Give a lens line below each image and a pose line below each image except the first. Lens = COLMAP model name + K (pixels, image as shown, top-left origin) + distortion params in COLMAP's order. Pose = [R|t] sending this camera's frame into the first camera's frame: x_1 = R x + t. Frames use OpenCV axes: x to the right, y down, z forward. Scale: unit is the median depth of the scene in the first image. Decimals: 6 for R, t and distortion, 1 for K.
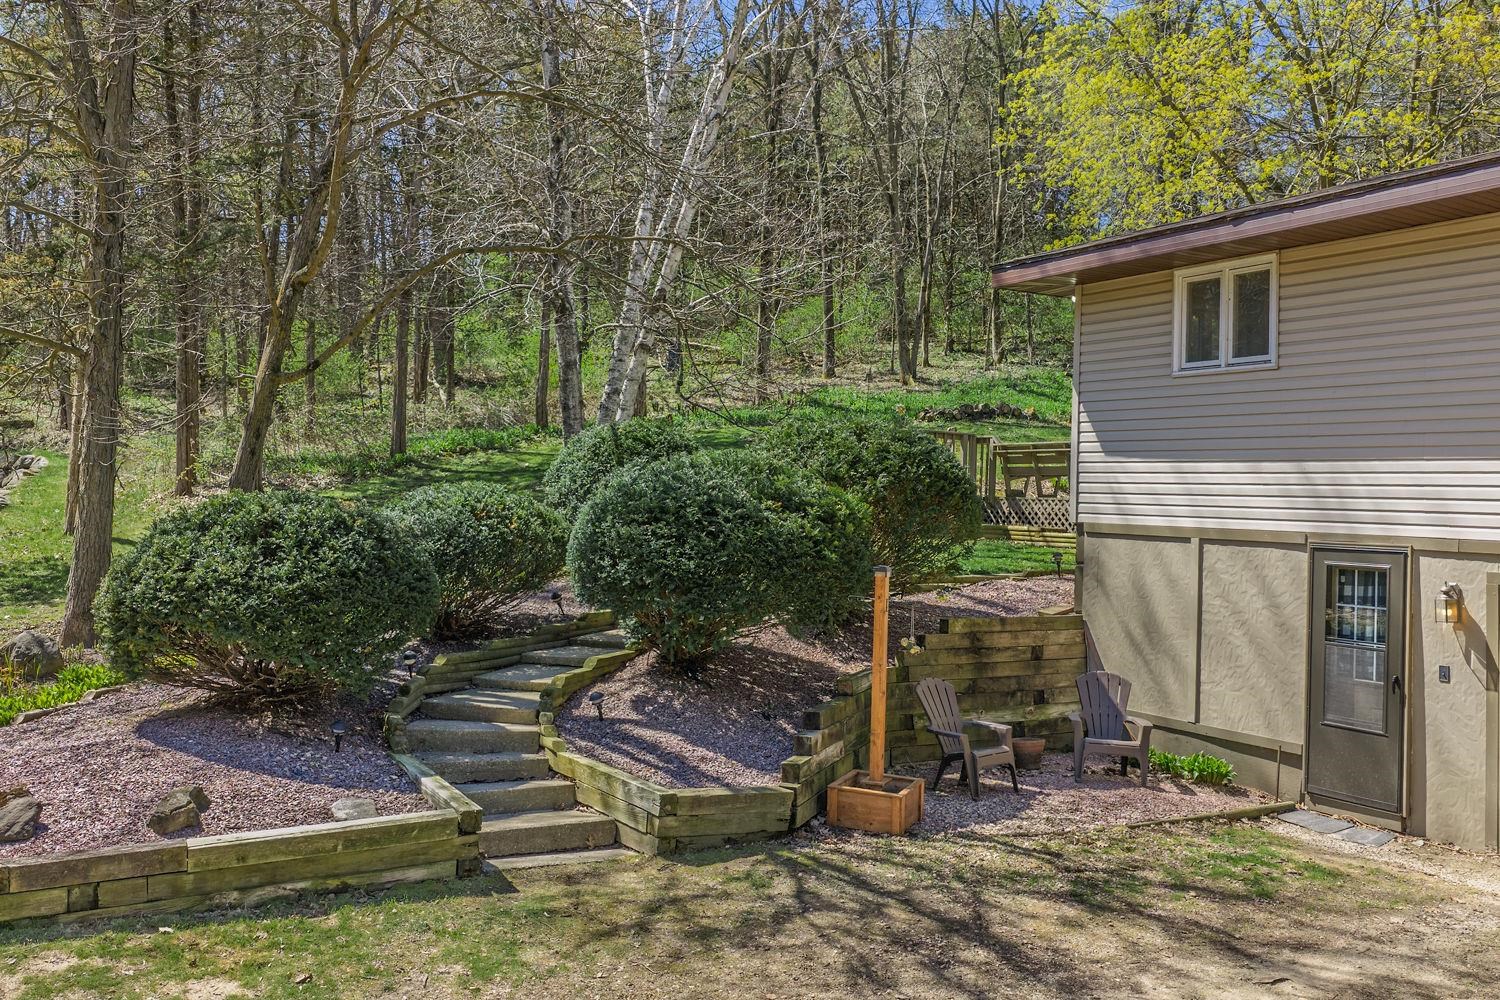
lens RADIAL K [[1267.5, 0, 749.1], [0, 1267.5, 463.0], [0, 0, 1]] dist [-0.006253, -0.002133]
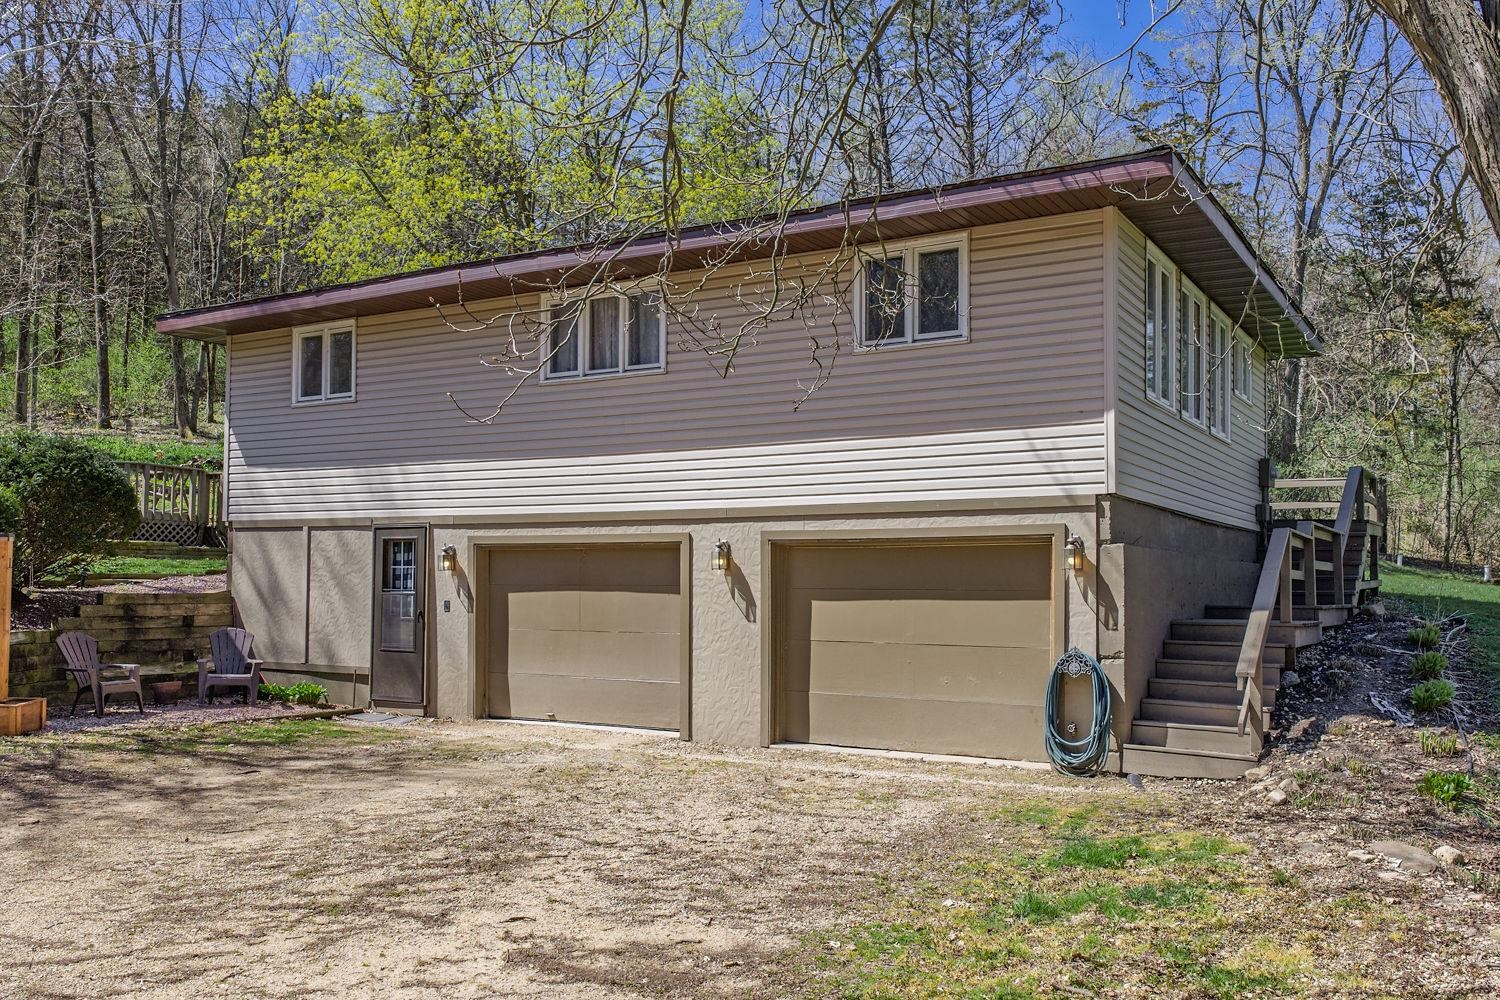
lens RADIAL K [[1229.6, 0, 752.0], [0, 1229.6, 531.5], [0, 0, 1]] dist [0.001945, -0.002065]
pose [[0.874763, -0.000283, 0.484550, 0.133618], [0.003102, 0.999983, -0.005015, 0.072819], [-0.484540, 0.005890, 0.874749, -0.379114]]
